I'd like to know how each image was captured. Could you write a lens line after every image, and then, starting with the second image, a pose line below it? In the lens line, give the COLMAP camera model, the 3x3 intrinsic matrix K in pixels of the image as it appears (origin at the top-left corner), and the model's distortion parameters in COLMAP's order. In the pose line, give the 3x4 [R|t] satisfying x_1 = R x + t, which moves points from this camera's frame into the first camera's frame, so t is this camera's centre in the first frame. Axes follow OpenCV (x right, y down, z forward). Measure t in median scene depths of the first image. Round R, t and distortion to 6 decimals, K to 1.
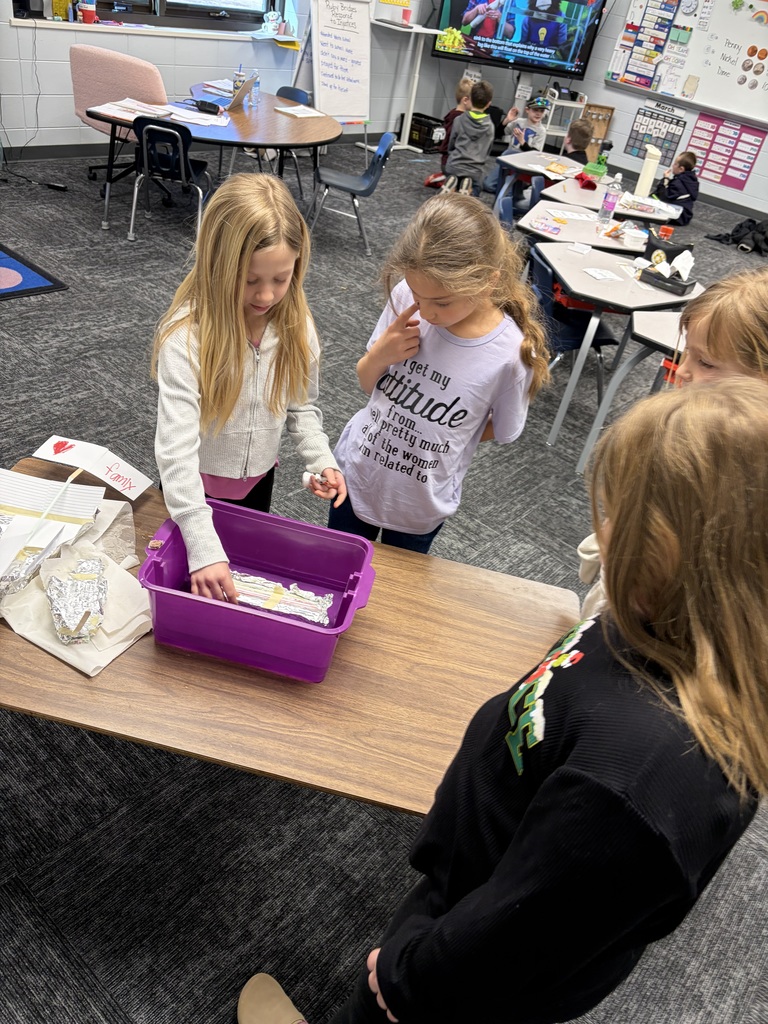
lens RADIAL K [[748.0, 0, 384.0], [0, 748.0, 512.0], [0, 0, 1]] dist [0.031192, -0.051150]
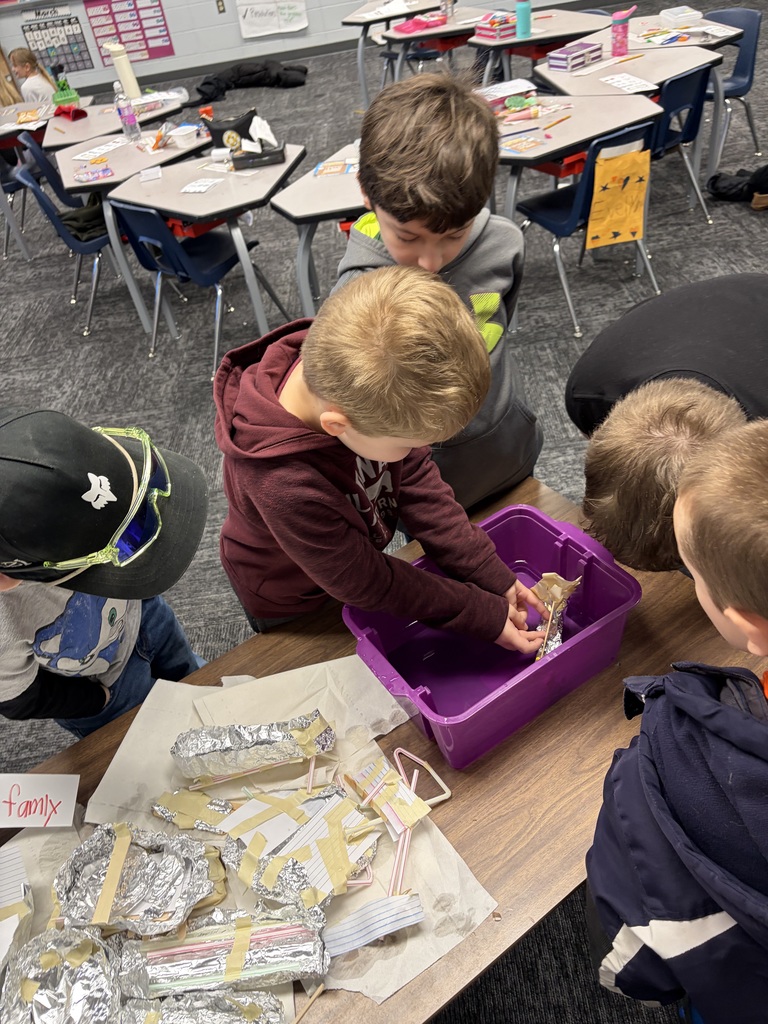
lens RADIAL K [[748.0, 0, 384.0], [0, 748.0, 512.0], [0, 0, 1]] dist [0.031192, -0.051150]
pose [[0.696826, -0.638939, 0.325870, -0.060893], [0.602697, 0.767925, 0.216905, -0.048456], [-0.388833, 0.045256, 0.920196, 0.065390]]
